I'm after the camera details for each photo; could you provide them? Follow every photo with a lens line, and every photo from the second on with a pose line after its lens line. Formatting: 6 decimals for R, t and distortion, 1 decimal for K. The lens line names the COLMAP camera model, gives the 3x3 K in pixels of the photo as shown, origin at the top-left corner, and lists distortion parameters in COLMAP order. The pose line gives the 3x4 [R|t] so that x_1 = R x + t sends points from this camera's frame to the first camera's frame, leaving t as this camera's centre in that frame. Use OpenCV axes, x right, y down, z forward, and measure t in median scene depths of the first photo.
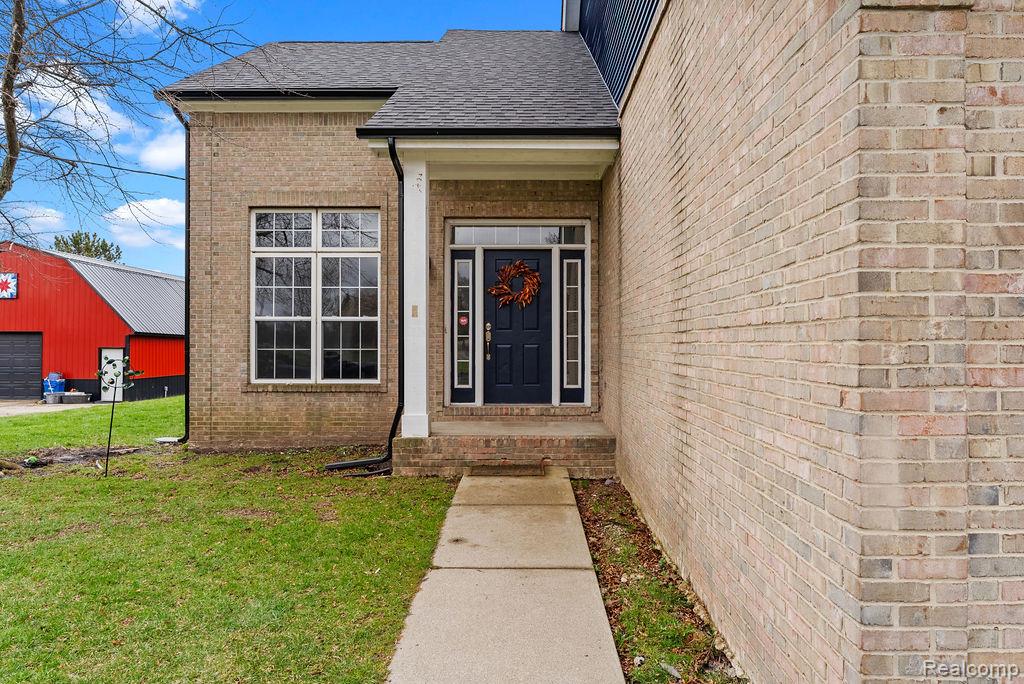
lens RADIAL K [[590.6, 0, 560.8], [0, 590.6, 347.9], [0, 0, 1]] dist [0.001620, -0.000374]
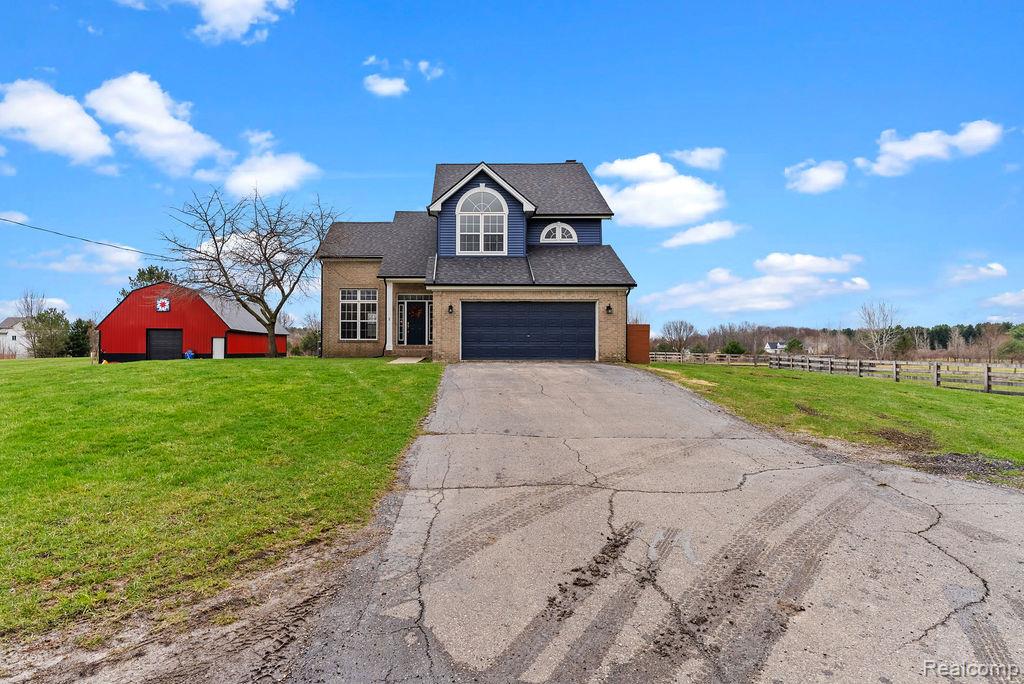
lens RADIAL K [[548.9, 0, 508.4], [0, 548.9, 344.7], [0, 0, 1]] dist [0.000296, -0.000864]
pose [[0.999994, 0.000927, 0.003291, 0.448623], [-0.000887, 0.999927, -0.012058, 0.126092], [-0.003301, 0.012055, 0.999922, -2.199485]]
